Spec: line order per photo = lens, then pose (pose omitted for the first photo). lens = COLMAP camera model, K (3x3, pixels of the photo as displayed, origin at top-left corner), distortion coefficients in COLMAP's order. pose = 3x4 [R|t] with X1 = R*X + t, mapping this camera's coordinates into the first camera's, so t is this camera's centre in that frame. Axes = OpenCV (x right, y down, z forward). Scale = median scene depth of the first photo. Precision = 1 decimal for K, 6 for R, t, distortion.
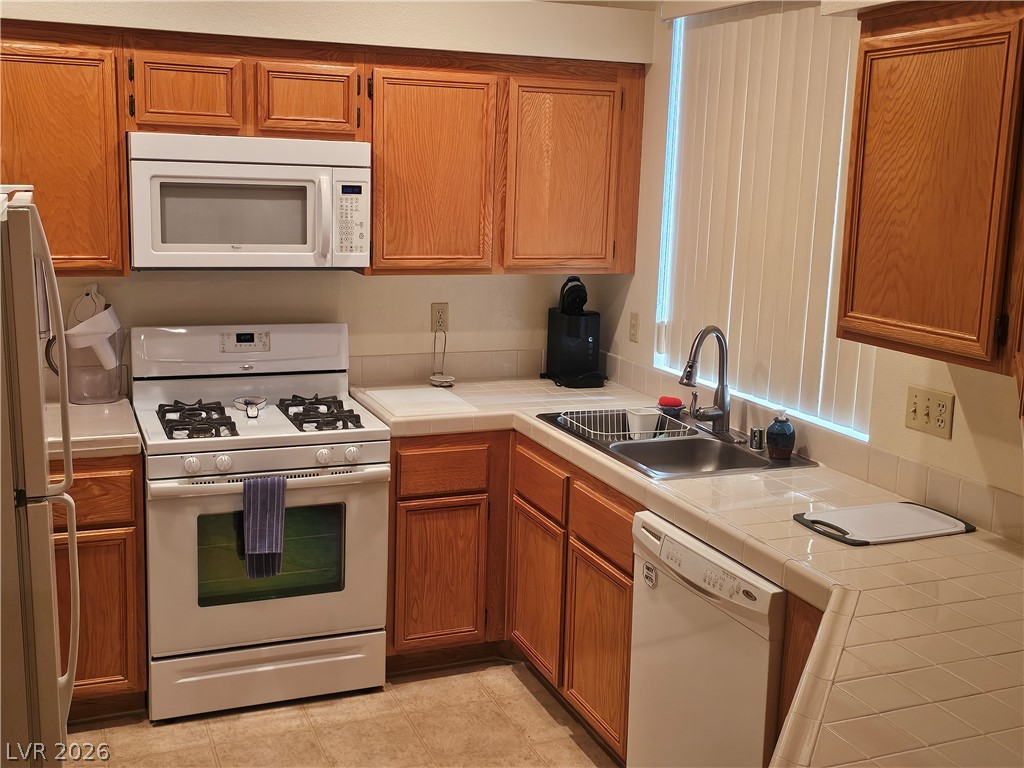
lens RADIAL K [[1121.3, 0, 512.0], [0, 1121.3, 384.0], [0, 0, 1]] dist [0.002322, -0.038612]
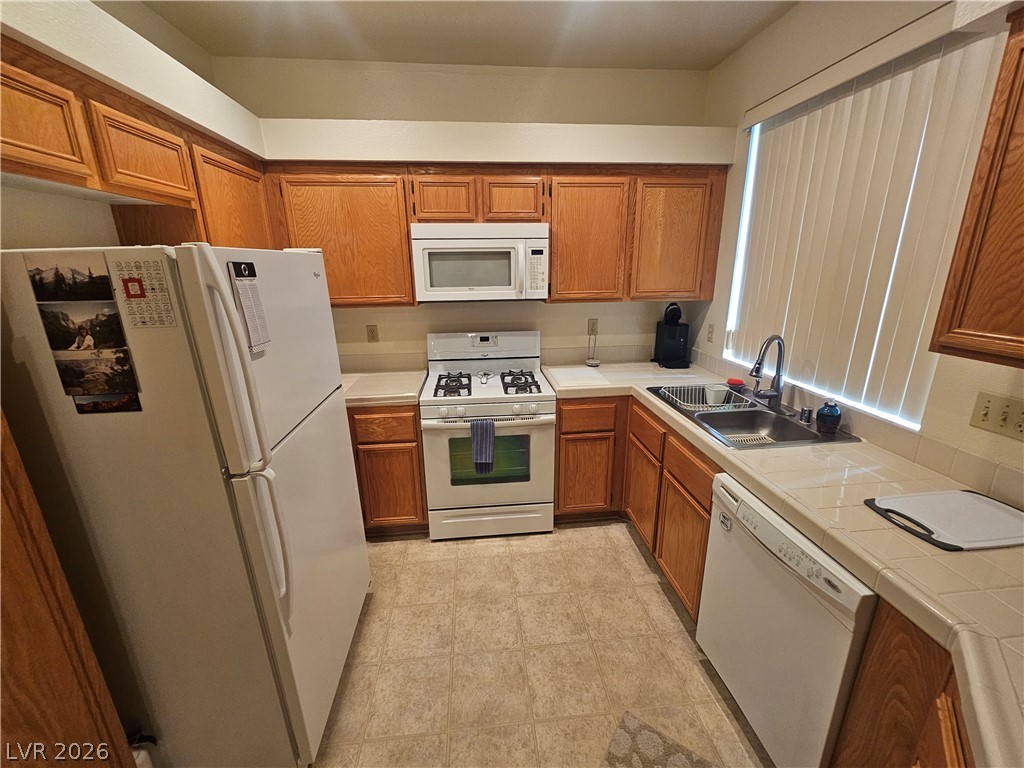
lens RADIAL K [[418.5, 0, 513.7], [0, 418.5, 388.2], [0, 0, 1]] dist [-0.013419, 0.000725]
pose [[0.956634, 0.039920, -0.288543, 0.013564], [-0.012174, 0.995178, 0.097324, -0.030481], [0.291037, -0.089591, 0.952508, 0.374220]]
